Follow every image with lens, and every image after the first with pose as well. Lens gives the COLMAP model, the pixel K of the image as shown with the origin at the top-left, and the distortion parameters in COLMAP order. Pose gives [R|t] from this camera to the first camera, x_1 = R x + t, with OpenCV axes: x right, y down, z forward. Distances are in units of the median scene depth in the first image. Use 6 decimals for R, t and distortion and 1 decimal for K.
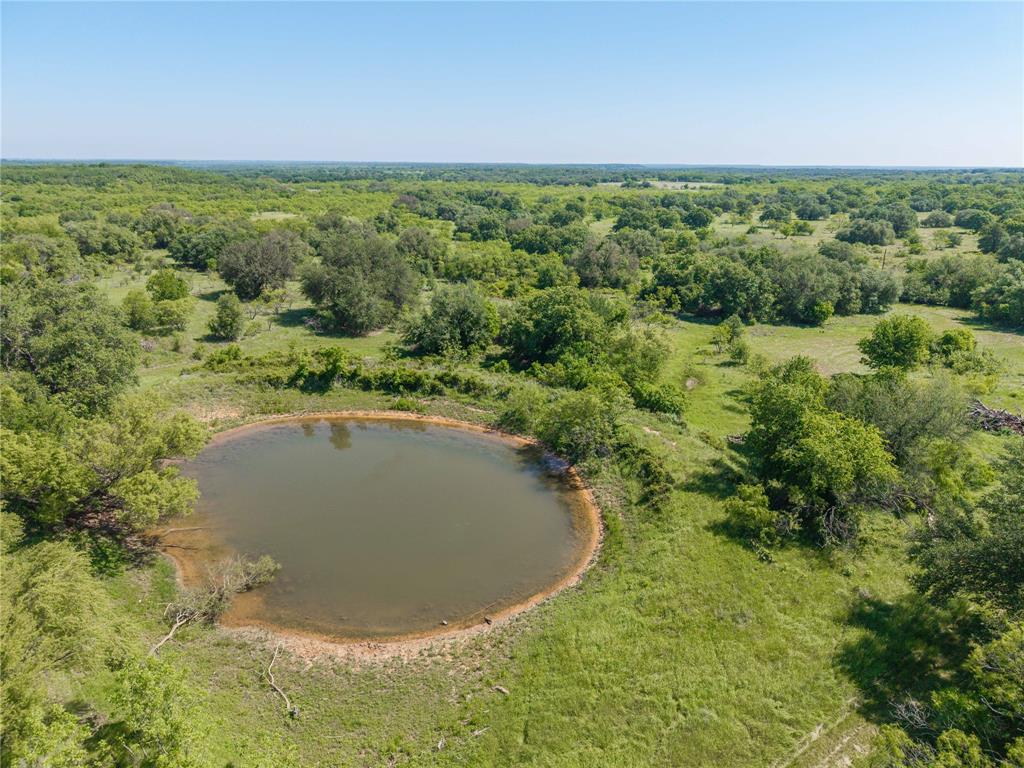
lens RADIAL K [[701.4, 0, 509.5], [0, 701.4, 382.1], [0, 0, 1]] dist [0.011712, 0.002575]
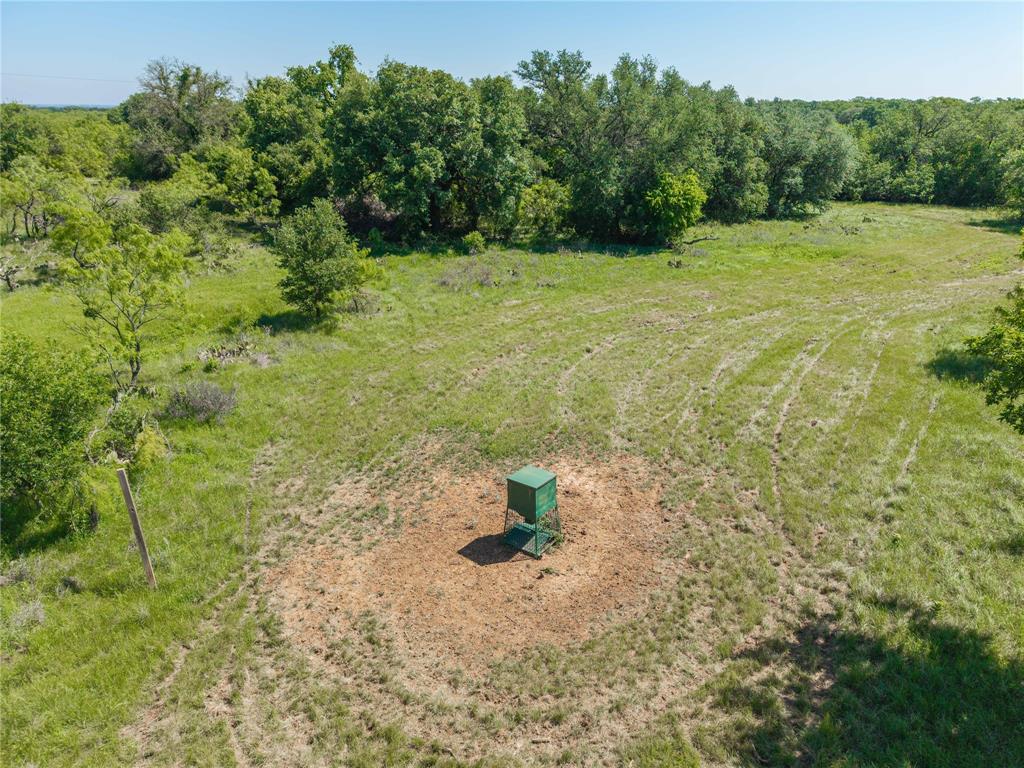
lens RADIAL K [[701.4, 0, 513.3], [0, 701.4, 386.1], [0, 0, 1]] dist [0.011712, 0.002575]
pose [[0.982798, -0.066765, 0.172194, 0.283285], [0.053442, 0.995290, 0.080886, -0.042142], [-0.176783, -0.070292, 0.981737, 0.629059]]
